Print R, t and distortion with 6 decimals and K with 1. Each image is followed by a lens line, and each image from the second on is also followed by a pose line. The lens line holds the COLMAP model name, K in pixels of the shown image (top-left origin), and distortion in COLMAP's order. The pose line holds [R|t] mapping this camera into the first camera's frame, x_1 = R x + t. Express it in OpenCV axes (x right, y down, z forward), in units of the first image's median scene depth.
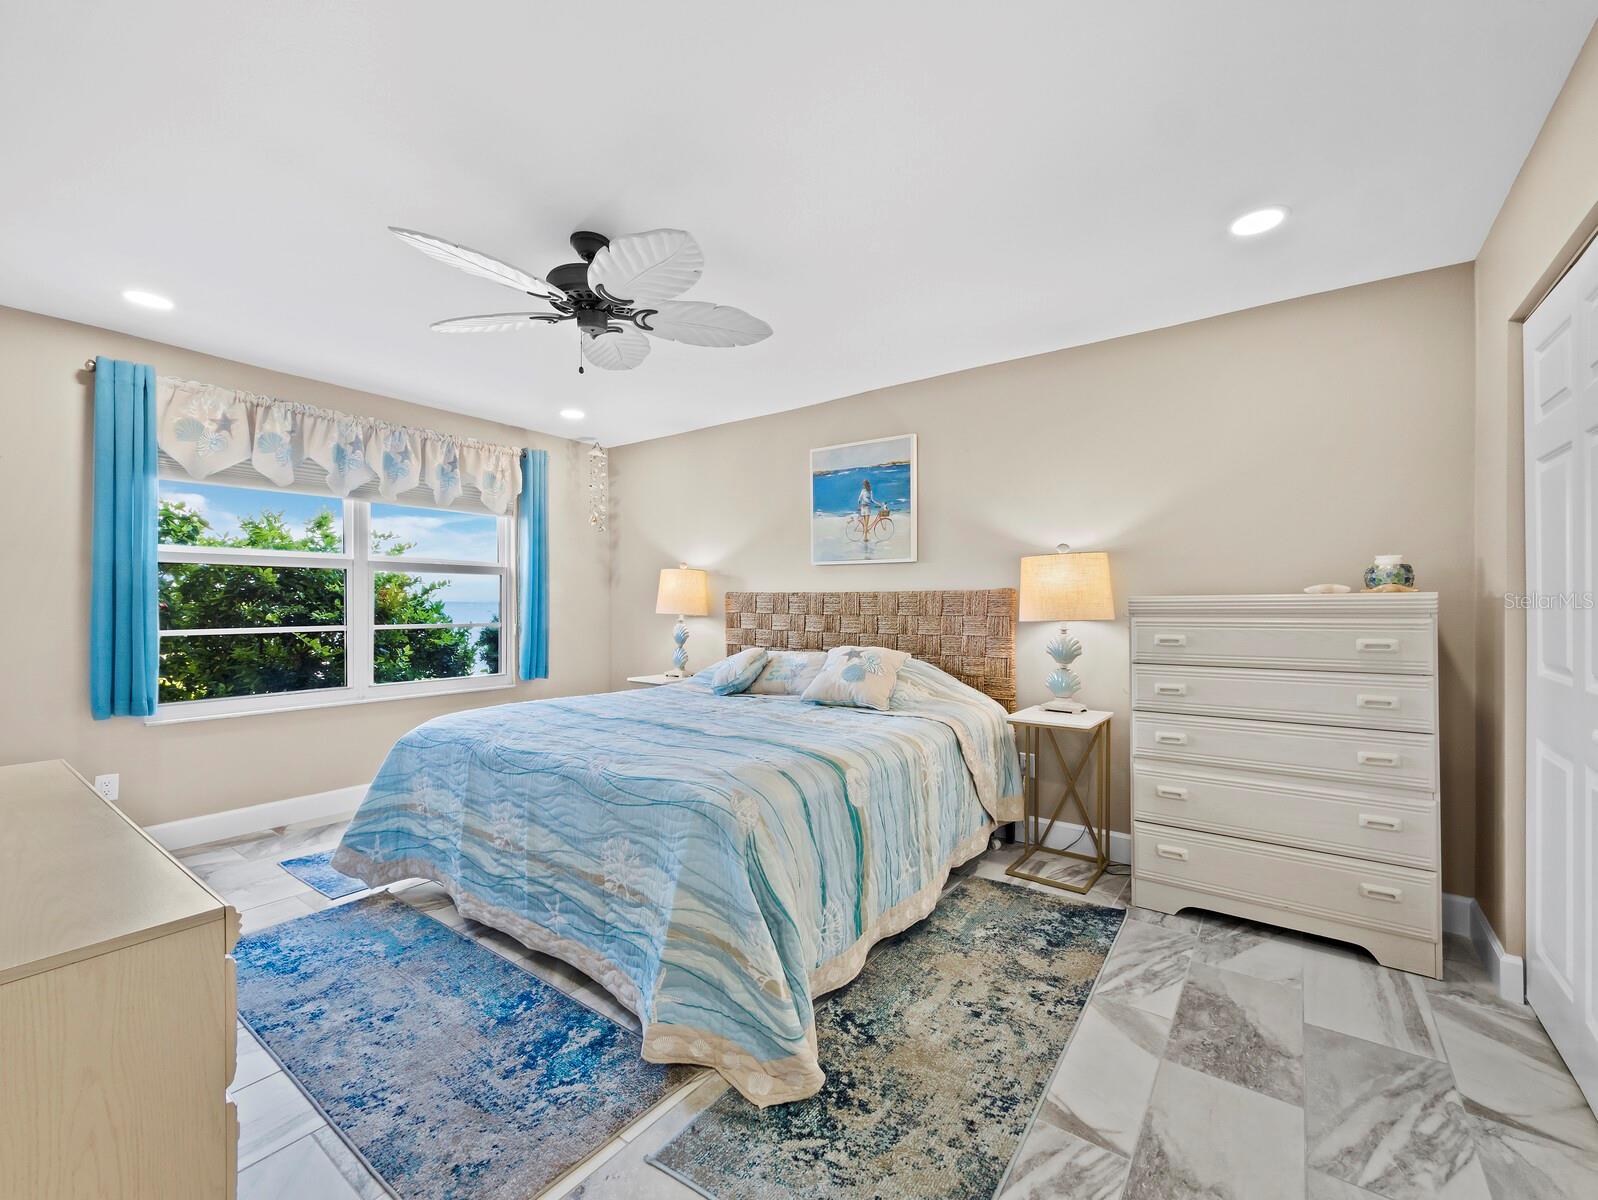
lens RADIAL K [[667.6, 0, 800.0], [0, 667.6, 611.0], [0, 0, 1]] dist [-0.002828, 0.001060]
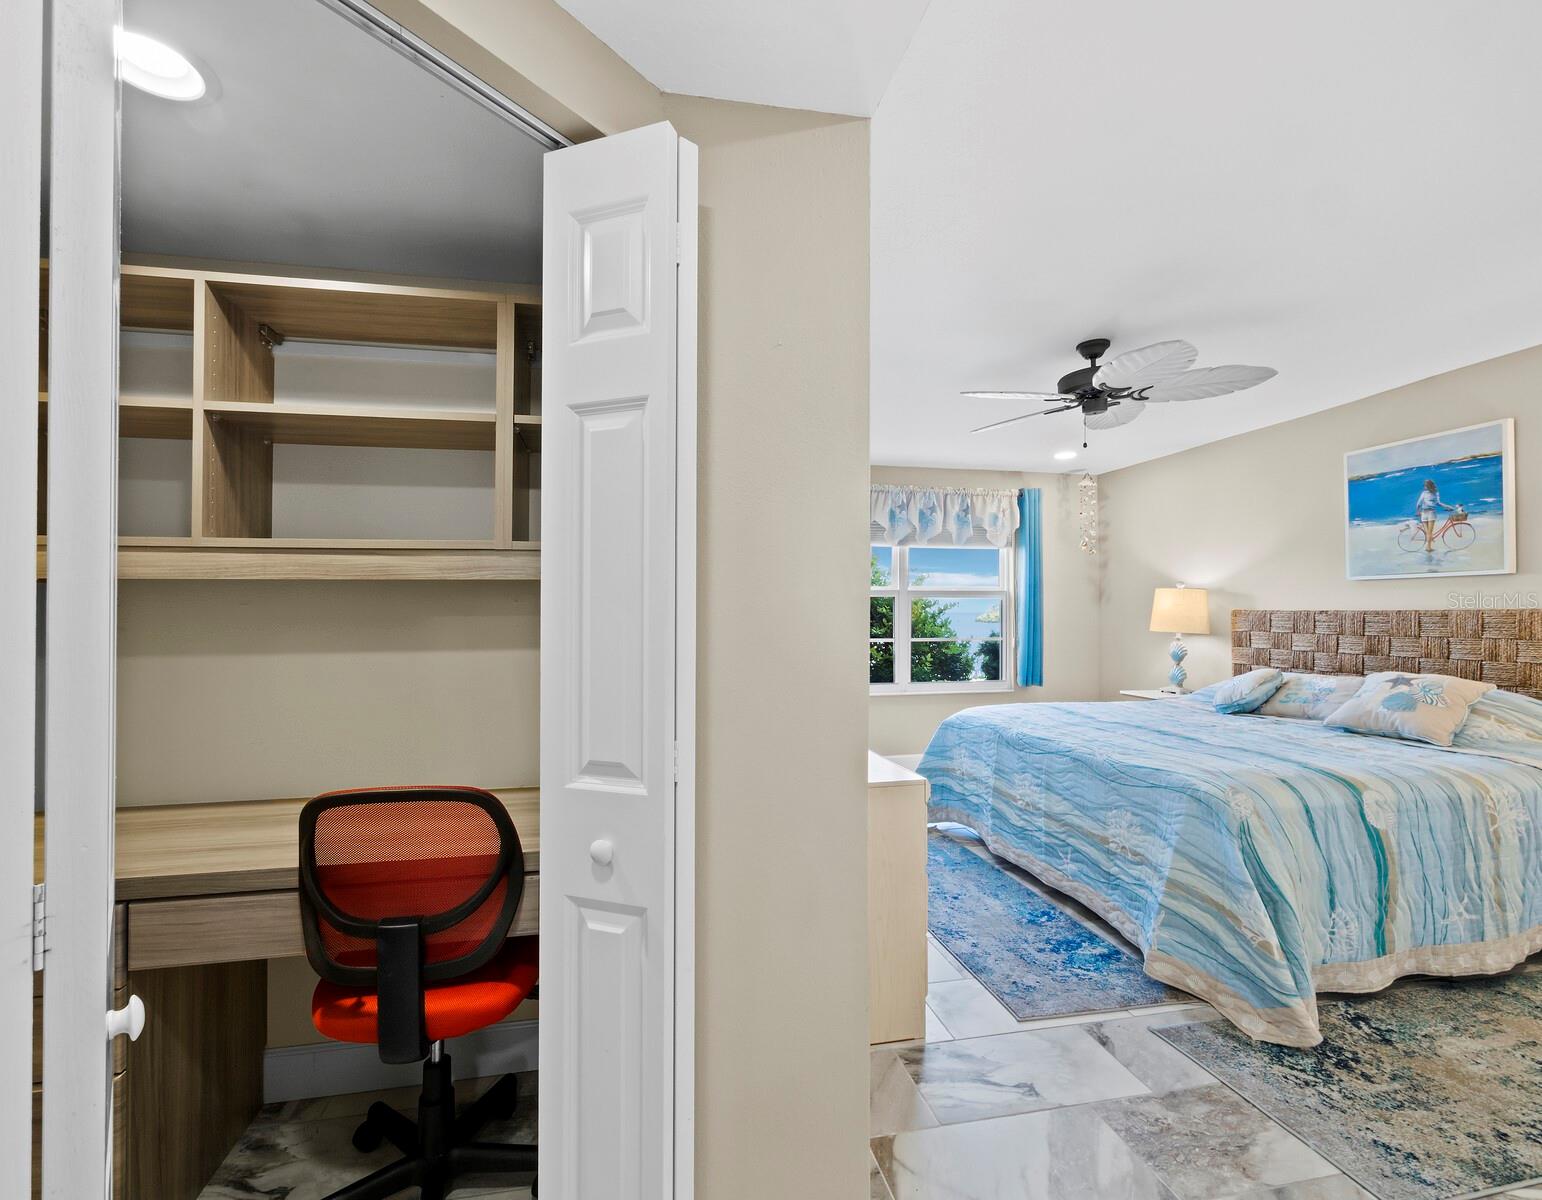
lens RADIAL K [[671.5, 0, 746.1], [0, 671.5, 615.4], [0, 0, 1]] dist [0.001699, -0.000120]
pose [[0.732431, -0.004577, -0.680826, 0.055480], [-0.000697, 0.999972, -0.007472, -0.018699], [0.680841, 0.005947, 0.732407, -0.298773]]
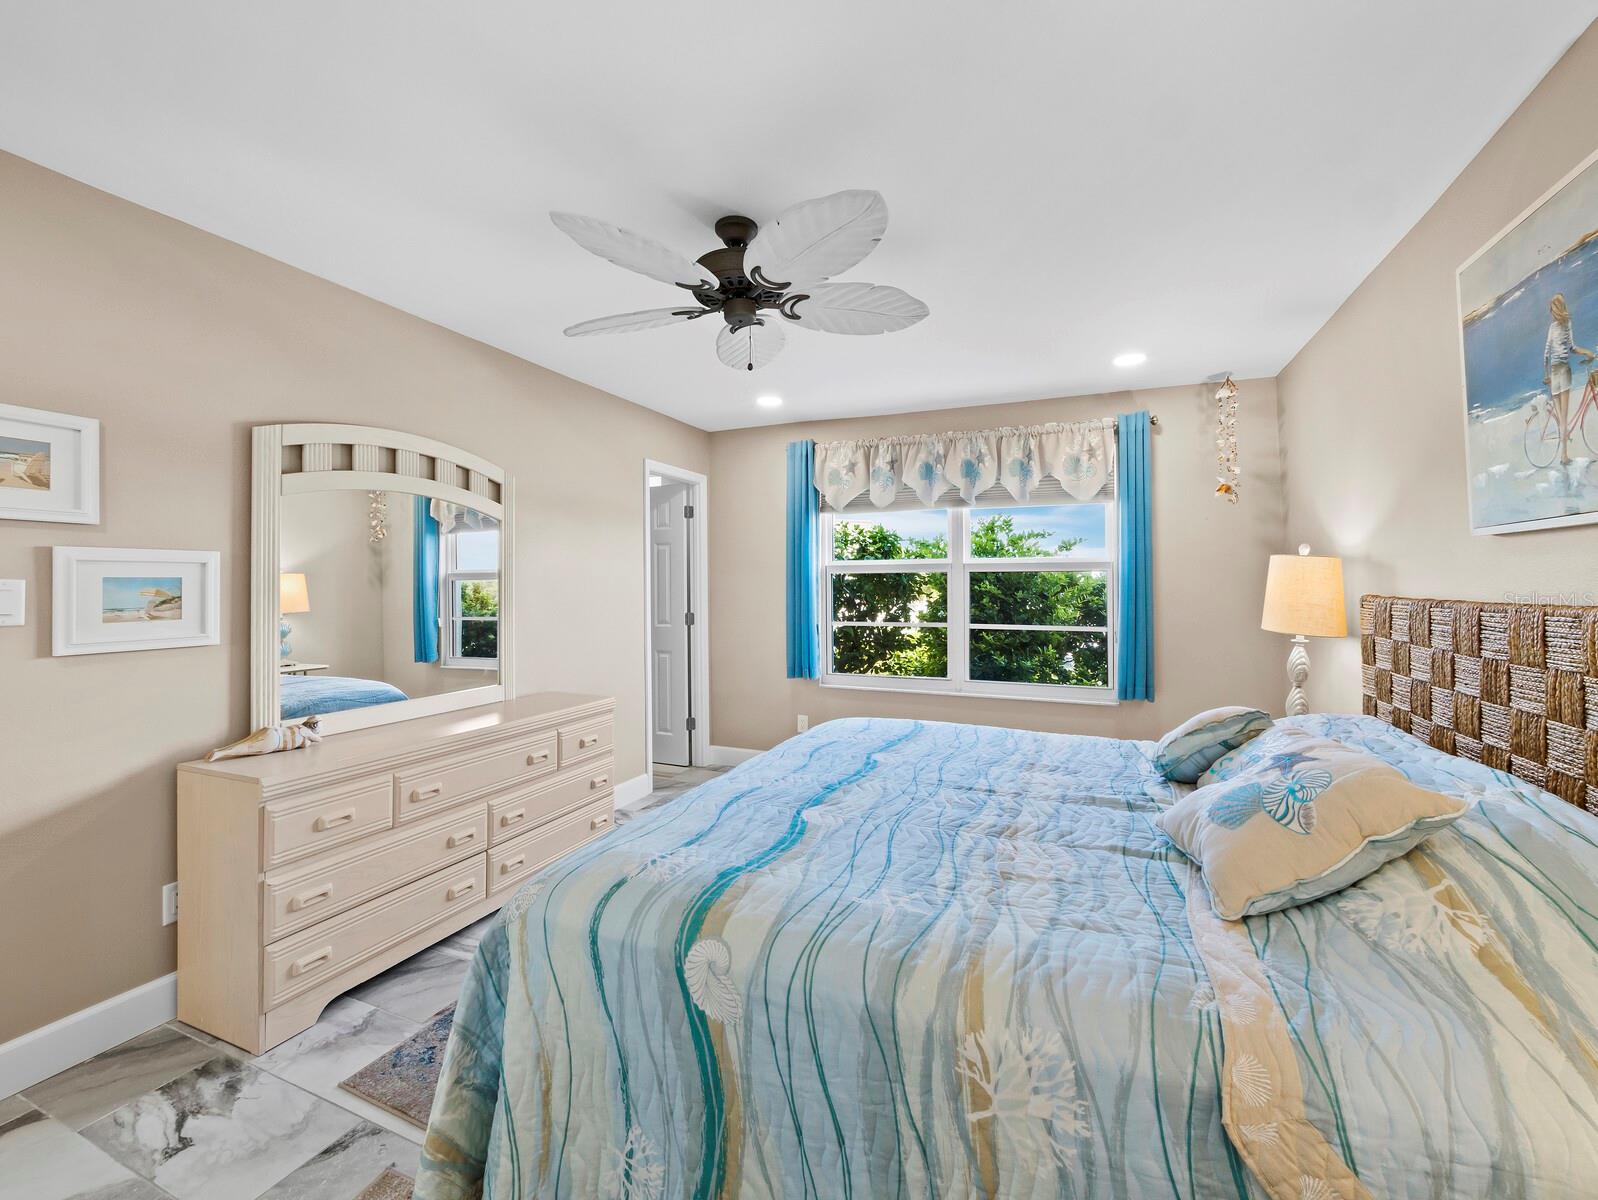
lens RADIAL K [[667.6, 0, 797.1], [0, 667.6, 588.5], [0, 0, 1]] dist [-0.002828, 0.001060]
pose [[0.232989, 0.001517, -0.972478, 0.448530], [-0.010547, 0.999944, -0.000967, -0.042319], [0.972422, 0.010482, 0.232992, 0.659049]]
